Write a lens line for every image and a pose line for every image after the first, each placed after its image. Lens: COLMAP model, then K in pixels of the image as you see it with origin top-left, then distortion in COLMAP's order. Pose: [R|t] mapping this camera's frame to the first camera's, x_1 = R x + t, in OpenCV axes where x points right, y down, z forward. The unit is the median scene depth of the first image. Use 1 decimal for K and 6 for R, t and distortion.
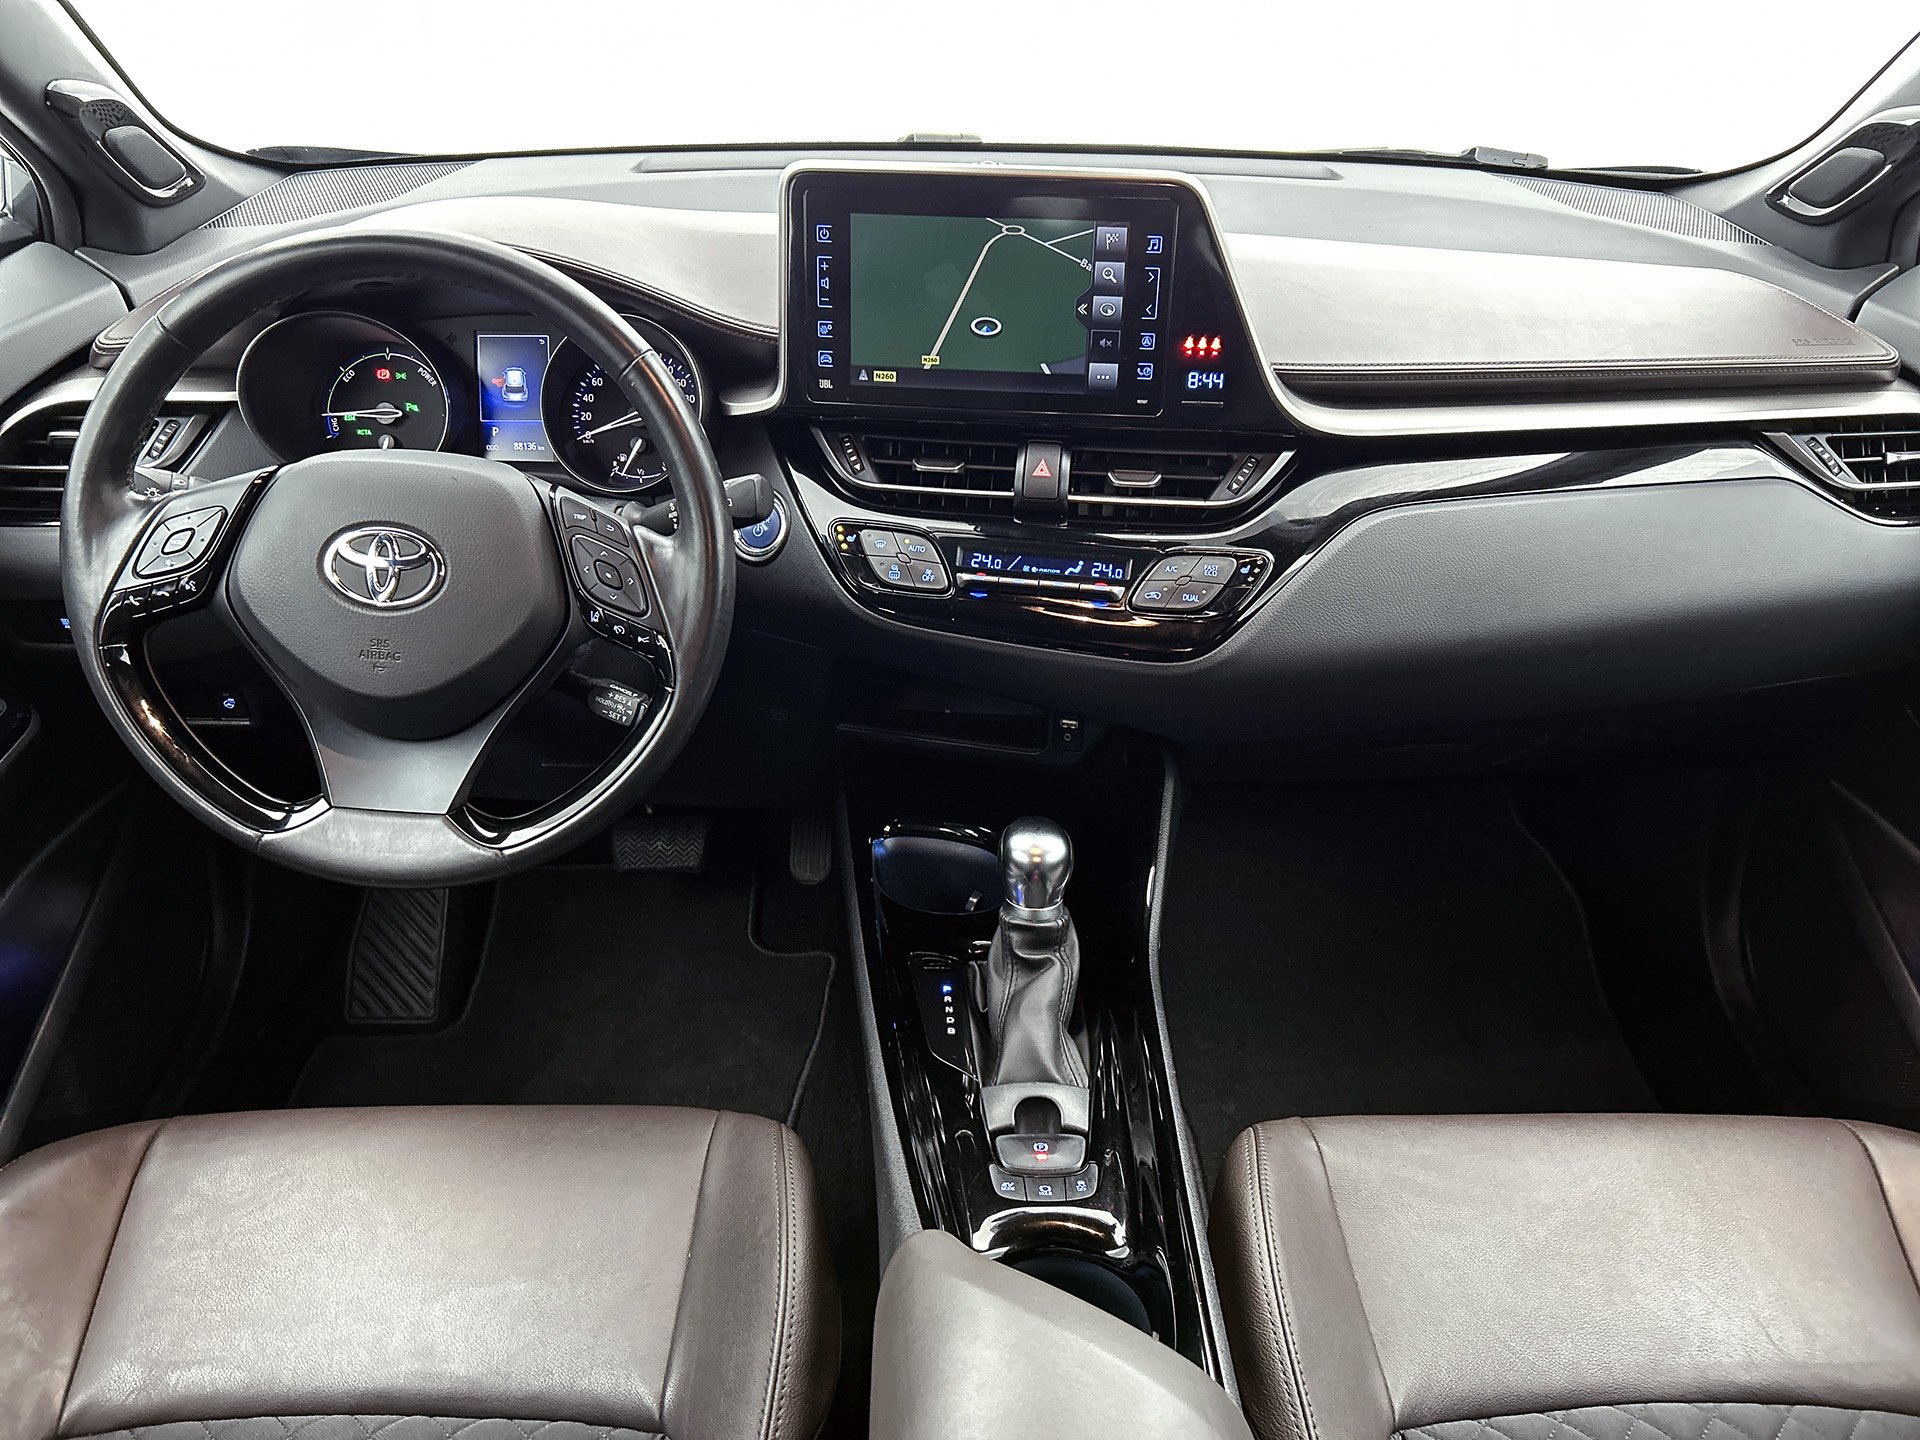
lens RADIAL K [[1454.3, 0, 970.1], [0, 1454.3, 725.1], [0, 0, 1]] dist [0.046919, -0.029651]
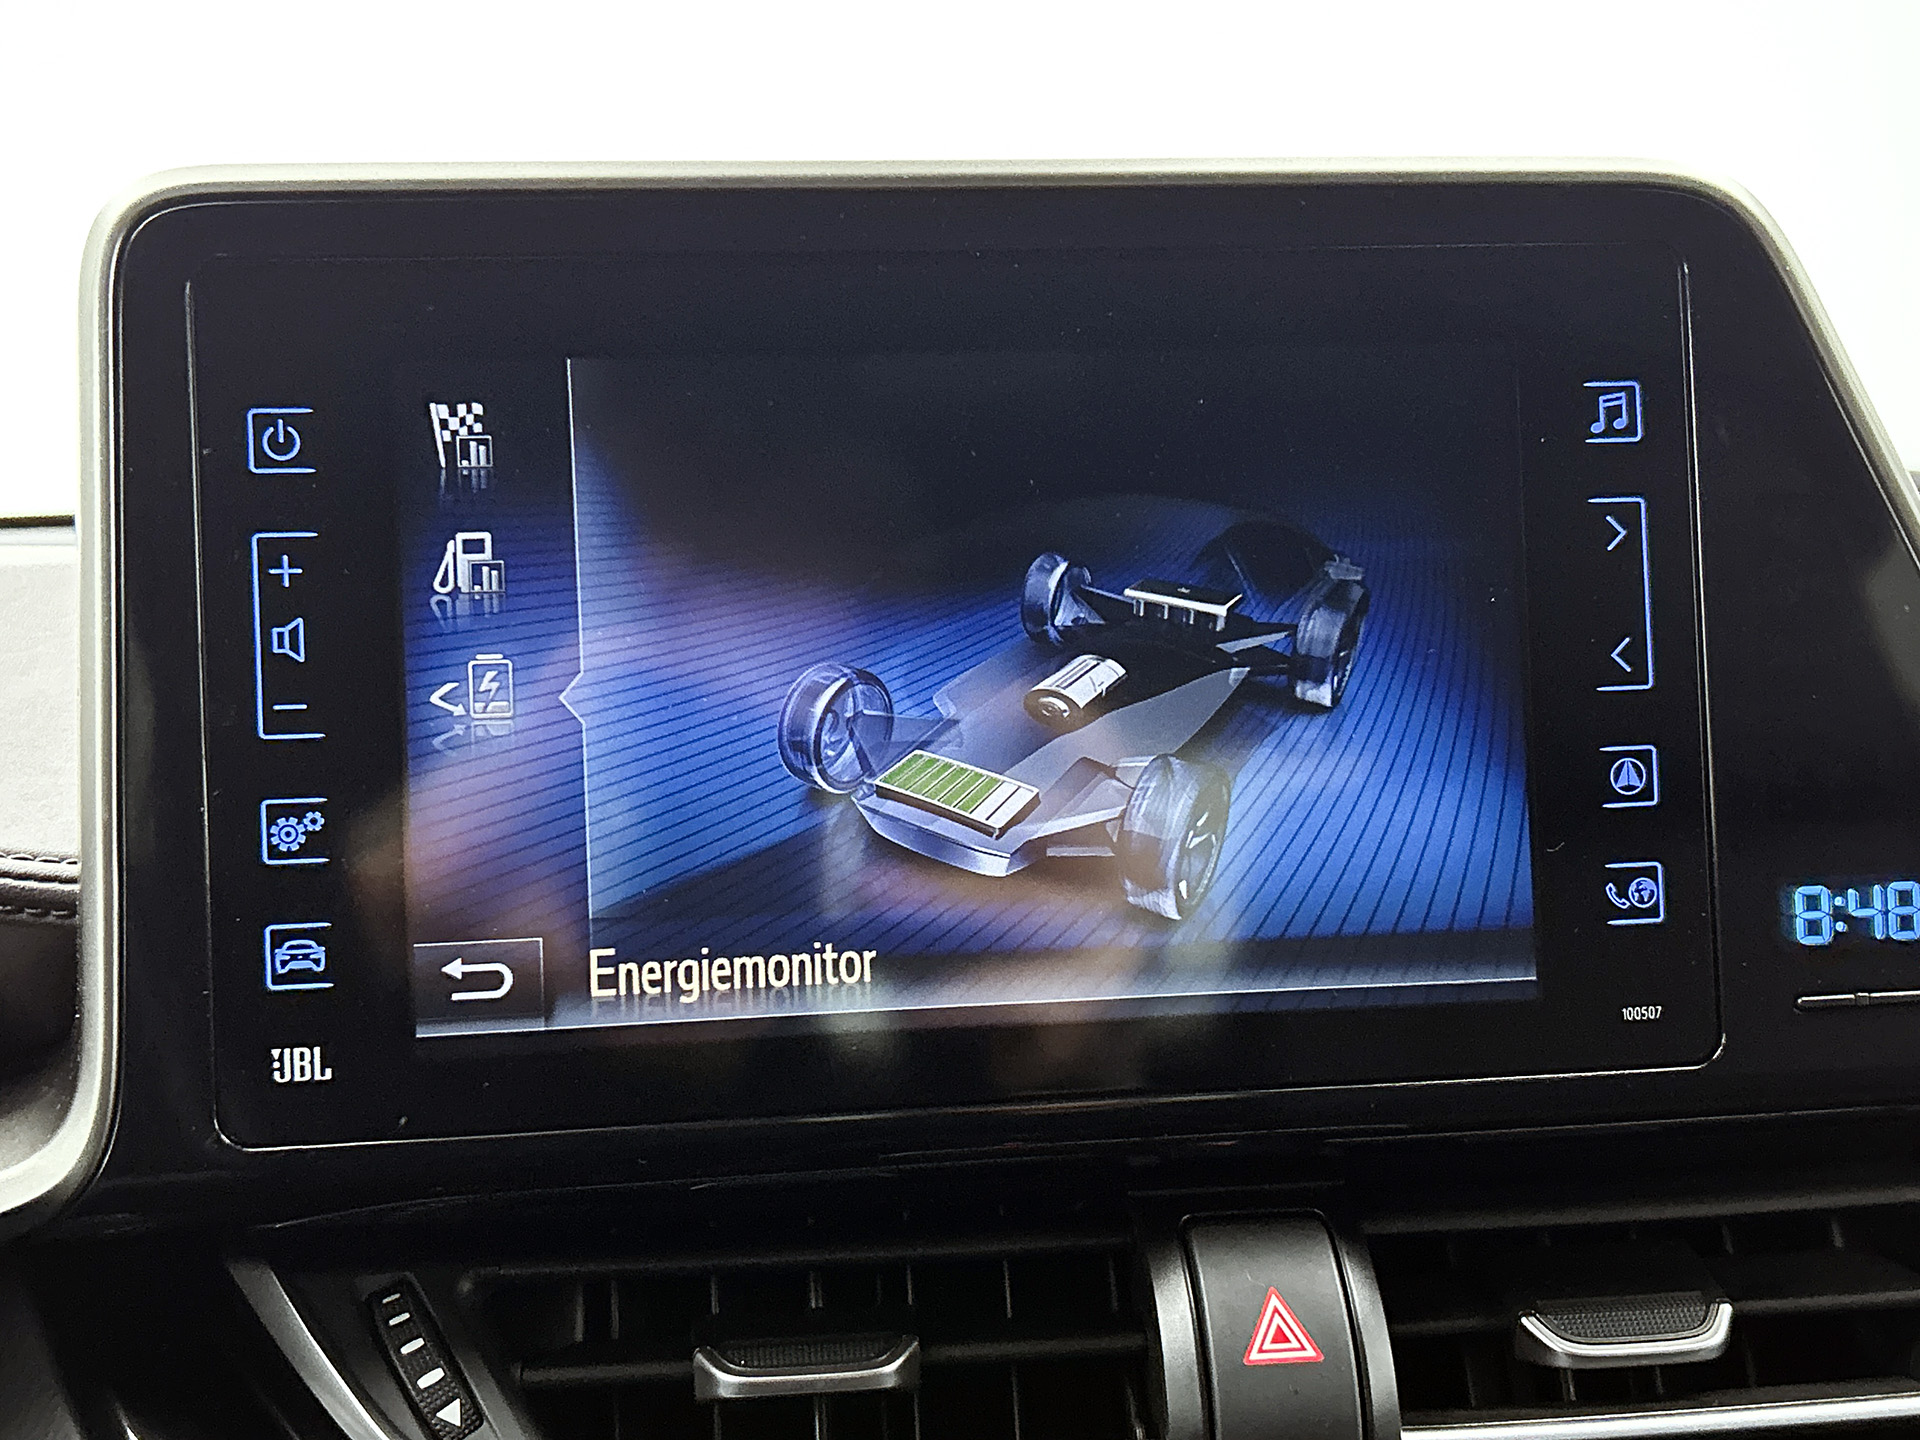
lens RADIAL K [[2356.8, 0, 969.1], [0, 2356.8, 758.8], [0, 0, 1]] dist [0.018297, 0.000000]
pose [[0.973474, -0.060739, 0.220588, -0.076012], [0.141374, 0.917728, -0.371199, -0.127090], [-0.179893, 0.392538, 0.901971, 0.633242]]
